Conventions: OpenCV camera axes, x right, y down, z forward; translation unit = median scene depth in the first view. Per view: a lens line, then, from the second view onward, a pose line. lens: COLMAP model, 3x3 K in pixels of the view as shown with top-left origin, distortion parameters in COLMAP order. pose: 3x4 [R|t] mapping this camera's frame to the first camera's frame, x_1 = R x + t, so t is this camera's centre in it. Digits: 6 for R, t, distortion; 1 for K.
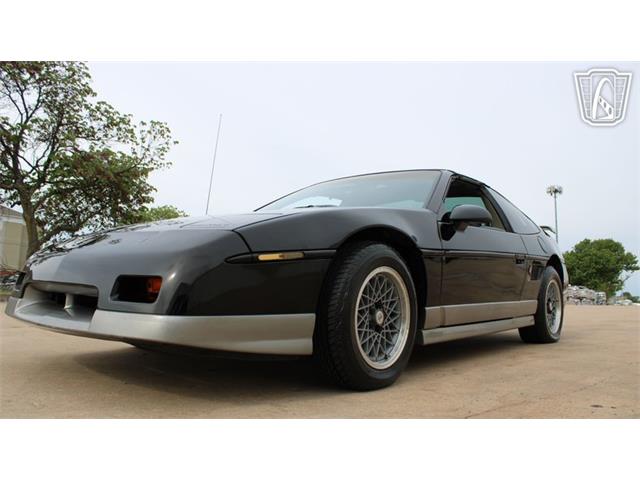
lens RADIAL K [[532.3, 0, 321.3], [0, 532.3, 255.2], [0, 0, 1]] dist [-0.146485, 0.116777]
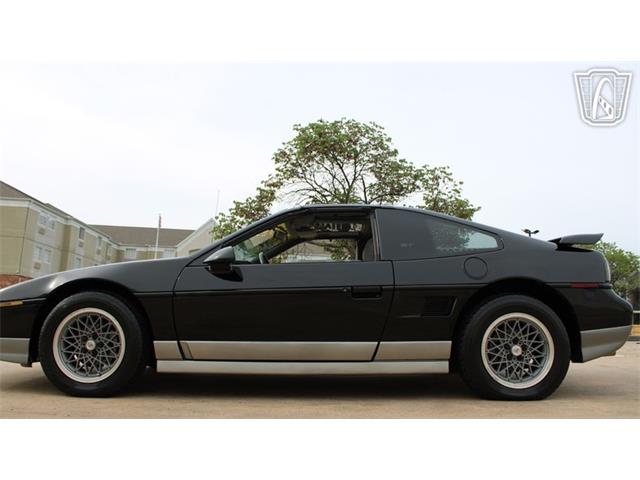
lens RADIAL K [[537.6, 0, 316.0], [0, 537.6, 237.8], [0, 0, 1]] dist [-0.128715, 0.090474]
pose [[0.631635, -0.124407, -0.765219, 1.440054], [0.046433, 0.991339, -0.122842, 0.032751], [0.773874, 0.042060, 0.631941, 0.533800]]
